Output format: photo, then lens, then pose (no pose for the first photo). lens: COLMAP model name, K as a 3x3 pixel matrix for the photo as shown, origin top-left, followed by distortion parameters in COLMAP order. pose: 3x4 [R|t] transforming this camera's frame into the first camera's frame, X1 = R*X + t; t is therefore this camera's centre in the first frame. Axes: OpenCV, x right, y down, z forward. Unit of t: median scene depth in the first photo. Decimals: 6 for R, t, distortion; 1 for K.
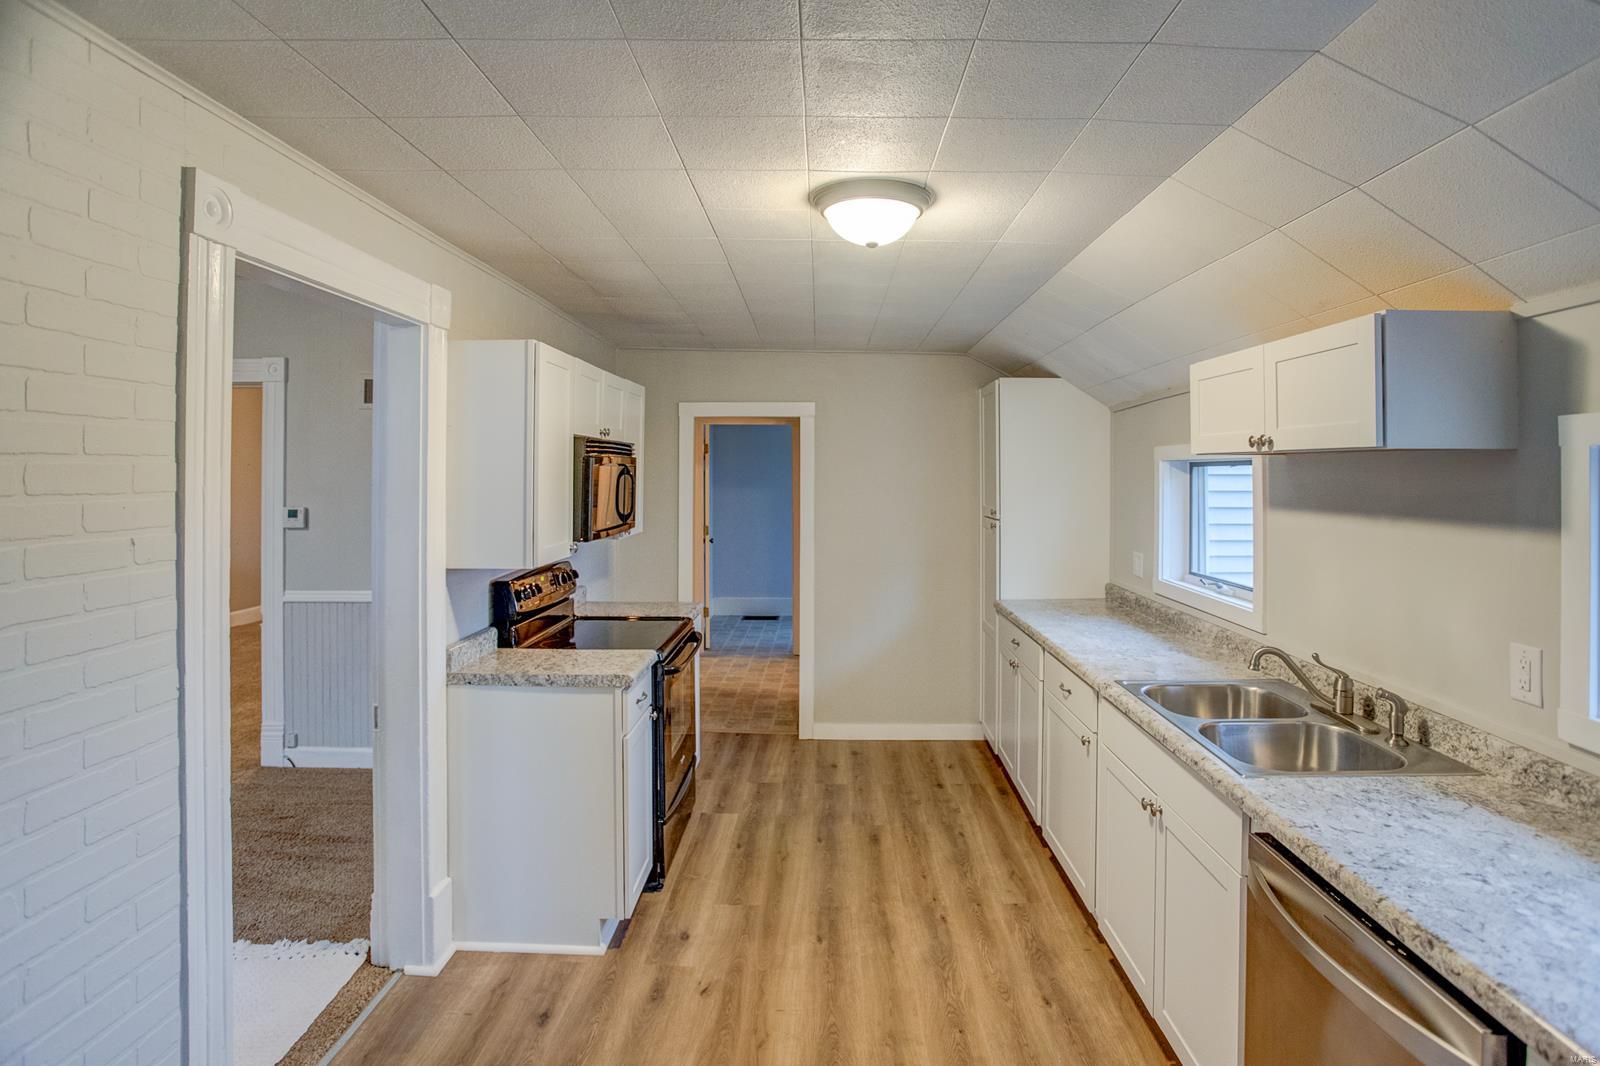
lens RADIAL K [[807.8, 0, 801.2], [0, 807.8, 567.8], [0, 0, 1]] dist [-0.069157, 0.033361]
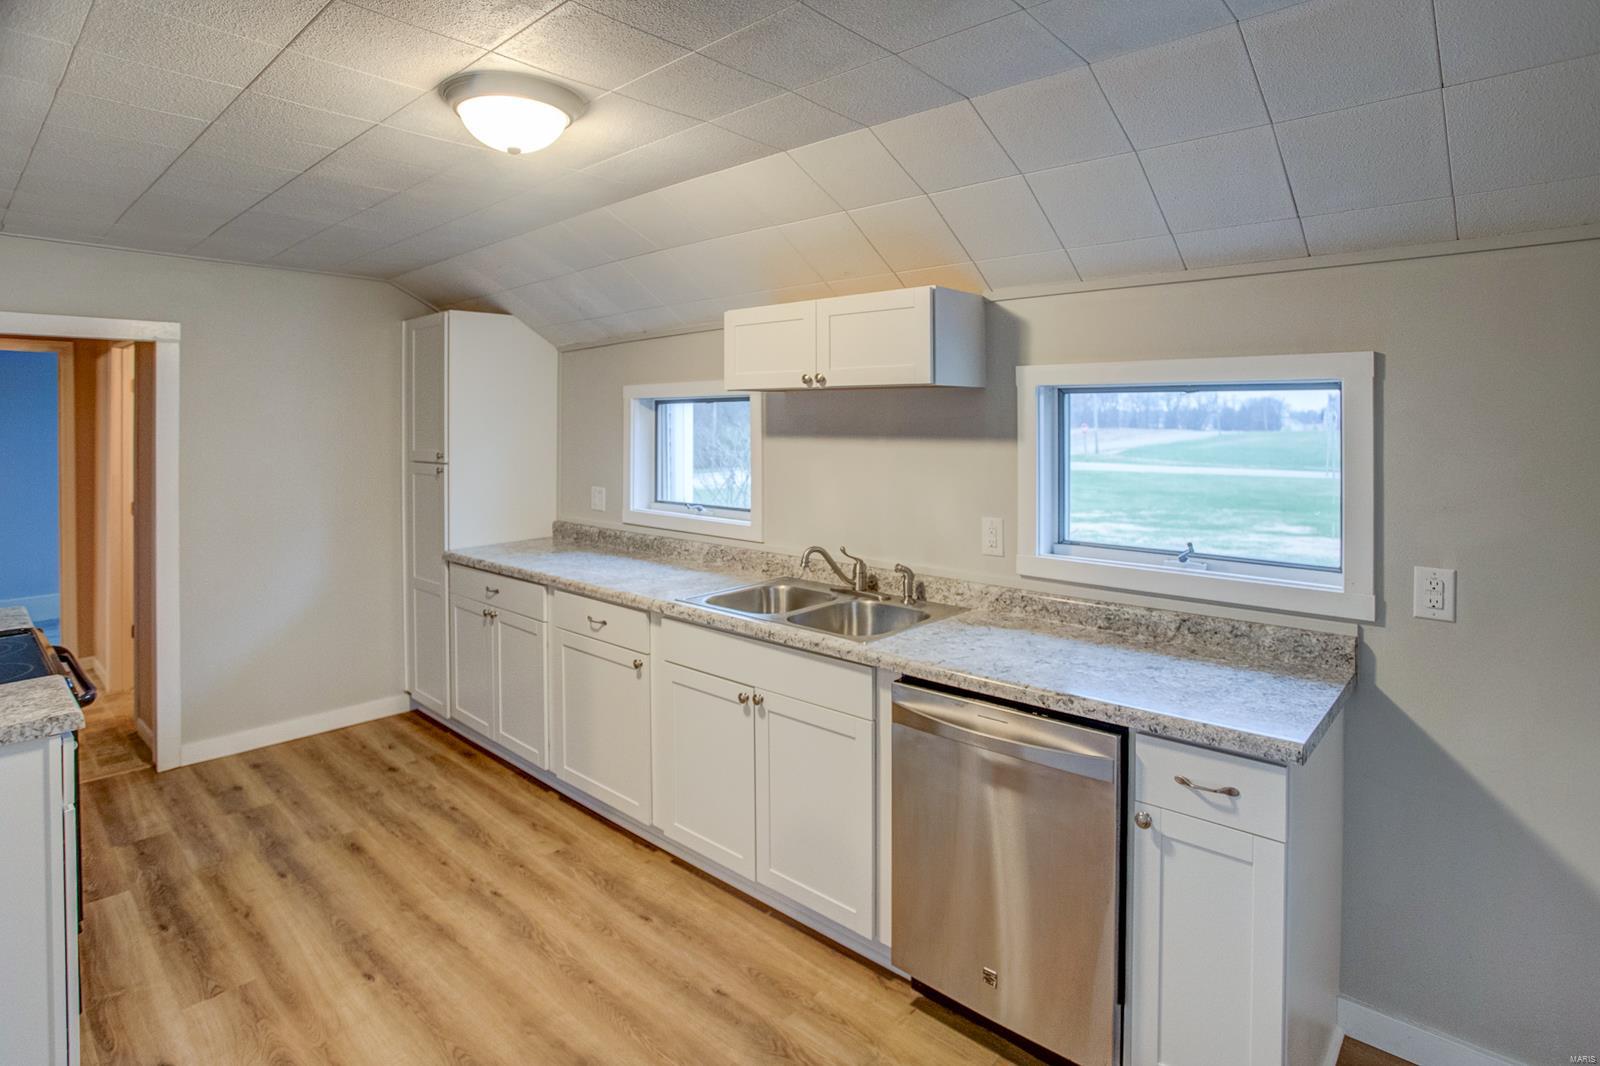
lens RADIAL K [[821.3, 0, 801.8], [0, 821.3, 524.4], [0, 0, 1]] dist [-0.076085, 0.036927]
pose [[0.662035, -0.093894, 0.743568, -0.234688], [0.087817, 0.995006, 0.047457, 0.002068], [-0.744311, 0.033880, 0.666974, 0.100071]]
